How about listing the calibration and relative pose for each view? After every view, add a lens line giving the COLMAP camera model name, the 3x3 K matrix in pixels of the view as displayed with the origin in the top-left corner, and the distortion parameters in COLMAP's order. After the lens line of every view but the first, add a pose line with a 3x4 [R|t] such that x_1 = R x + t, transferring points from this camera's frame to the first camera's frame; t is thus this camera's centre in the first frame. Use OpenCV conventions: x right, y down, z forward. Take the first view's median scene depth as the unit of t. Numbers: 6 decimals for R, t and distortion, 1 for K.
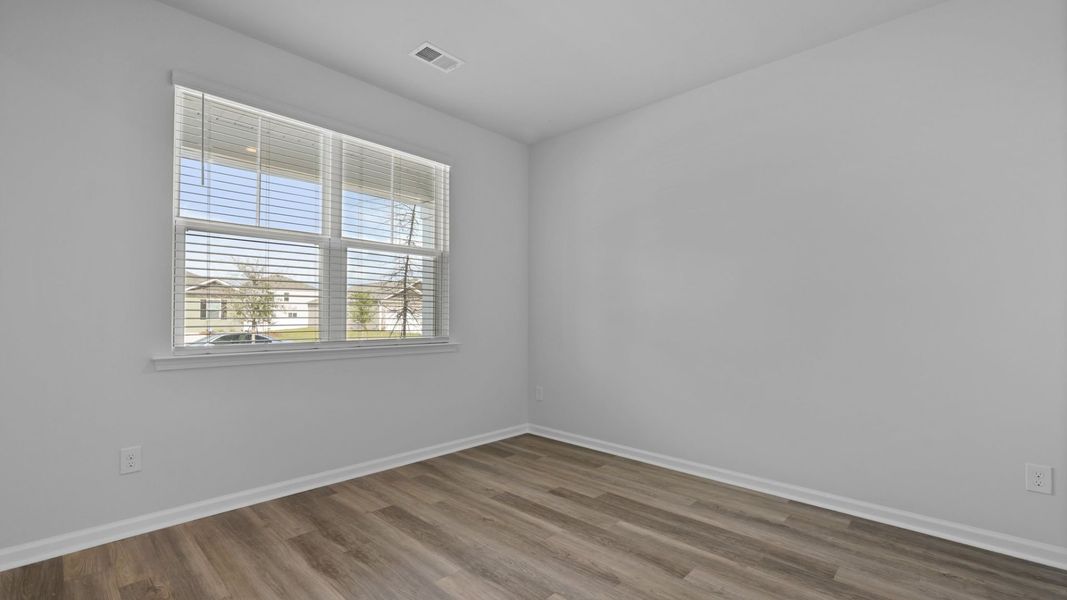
lens RADIAL K [[455.6, 0, 529.1], [0, 455.6, 303.8], [0, 0, 1]] dist [0.010830, -0.001077]
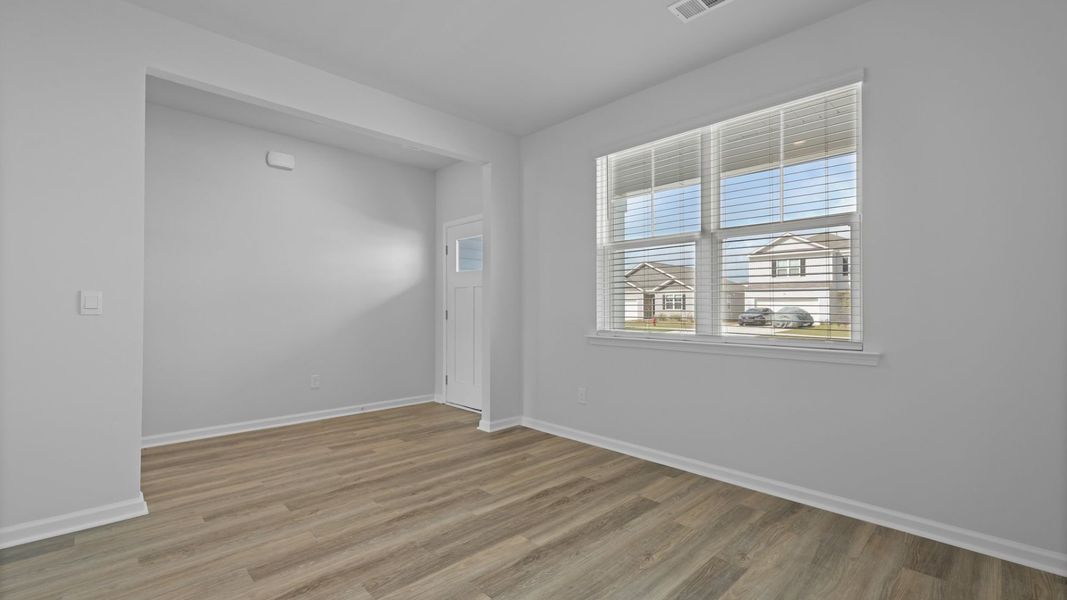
lens RADIAL K [[455.6, 0, 535.2], [0, 455.6, 307.0], [0, 0, 1]] dist [0.010830, -0.001077]
pose [[-0.021069, -0.000978, -0.999778, 0.715604], [0.025286, 0.999679, -0.001510, 0.012570], [0.999458, -0.025312, -0.021037, 0.786312]]
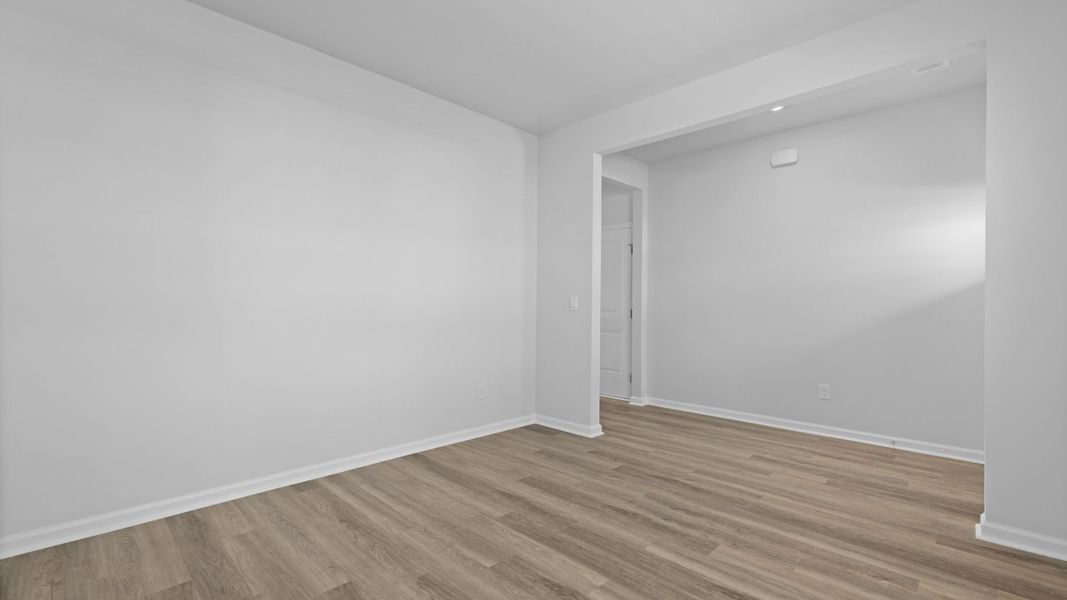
lens RADIAL K [[455.6, 0, 528.7], [0, 455.6, 296.6], [0, 0, 1]] dist [0.010830, -0.001077]
pose [[-0.999978, -0.004703, -0.004622, -0.020269], [-0.004464, 0.998720, -0.050375, 0.036658], [0.004853, -0.050353, -0.998720, 1.464171]]
